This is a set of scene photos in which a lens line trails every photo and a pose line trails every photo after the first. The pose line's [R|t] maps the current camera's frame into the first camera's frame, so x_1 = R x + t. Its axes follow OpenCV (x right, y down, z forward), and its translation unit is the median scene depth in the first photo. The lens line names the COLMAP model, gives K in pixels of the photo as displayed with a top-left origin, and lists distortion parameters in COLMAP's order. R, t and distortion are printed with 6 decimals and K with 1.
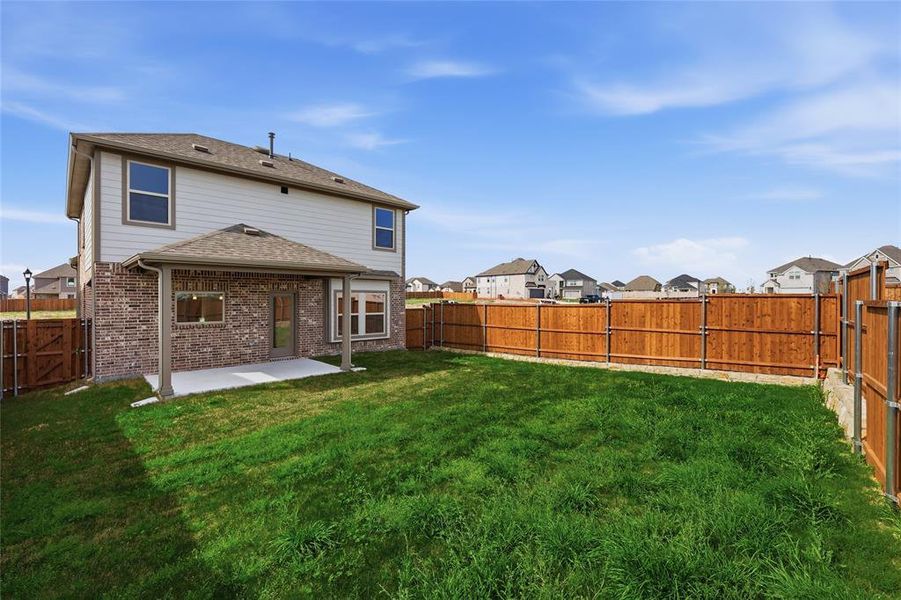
lens RADIAL K [[397.1, 0, 449.3], [0, 397.1, 298.9], [0, 0, 1]] dist [0.003228, -0.001852]
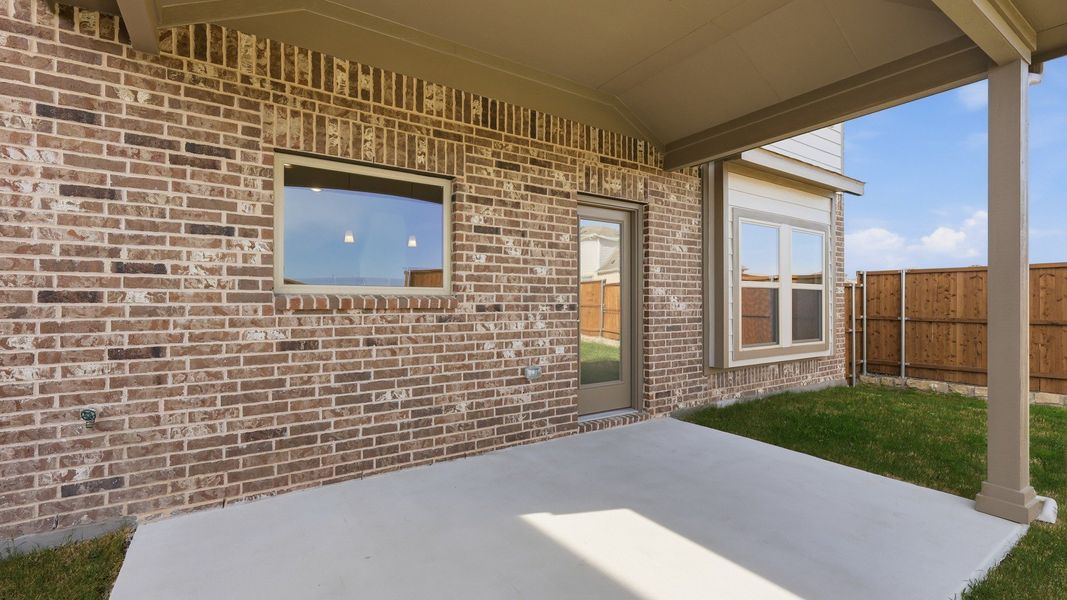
lens RADIAL K [[483.1, 0, 537.1], [0, 483.1, 303.9], [0, 0, 1]] dist [0.005772, 0.000336]
pose [[0.980849, -0.003110, -0.194745, -0.429108], [0.003635, 0.999991, 0.002340, 0.064052], [0.194736, -0.003003, 0.980851, 0.667081]]
